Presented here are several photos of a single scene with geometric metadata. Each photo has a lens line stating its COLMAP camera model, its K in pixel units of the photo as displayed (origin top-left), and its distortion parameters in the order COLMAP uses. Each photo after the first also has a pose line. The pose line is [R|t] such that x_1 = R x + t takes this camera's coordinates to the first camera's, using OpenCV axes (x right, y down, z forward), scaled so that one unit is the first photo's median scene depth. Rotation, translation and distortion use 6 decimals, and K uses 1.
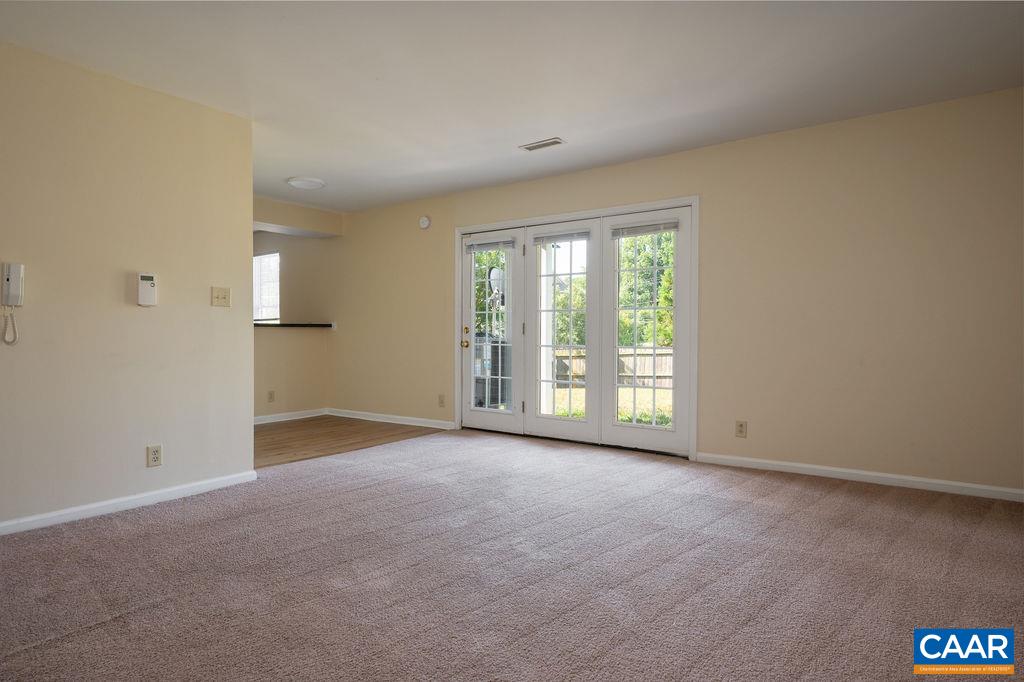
lens RADIAL K [[557.6, 0, 512.0], [0, 557.6, 341.0], [0, 0, 1]] dist [-0.001650, -0.000126]
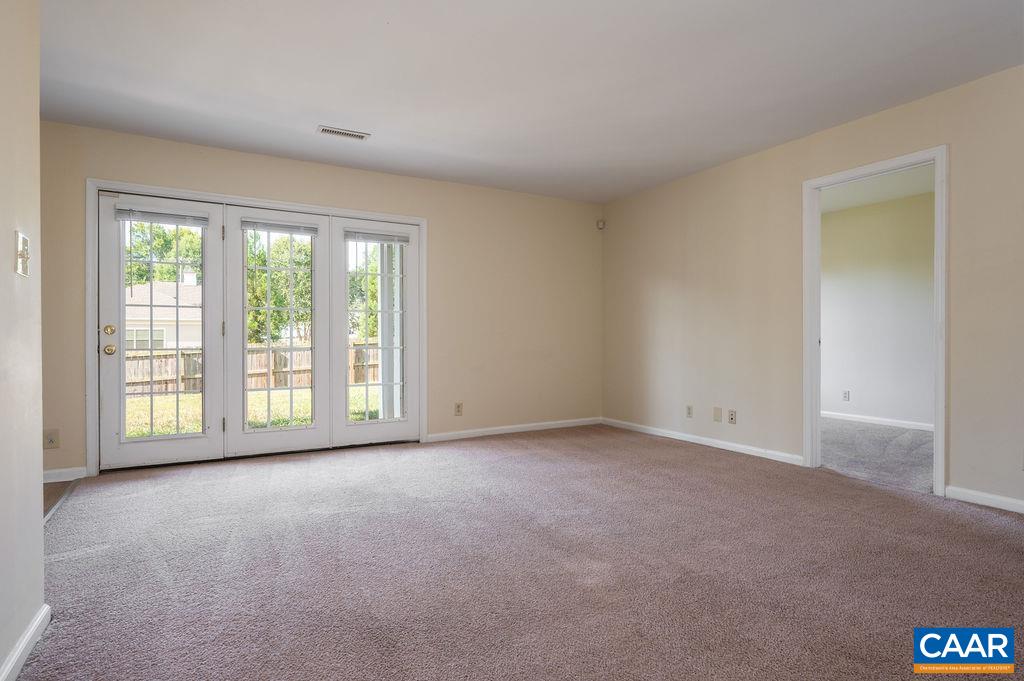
lens RADIAL K [[540.2, 0, 512.0], [0, 540.2, 340.5], [0, 0, 1]] dist [-0.003032, -0.000285]
pose [[0.429768, -0.014027, 0.902830, -0.559796], [0.007873, 0.999900, 0.011787, -0.011644], [-0.902905, 0.002042, 0.429835, 0.303022]]
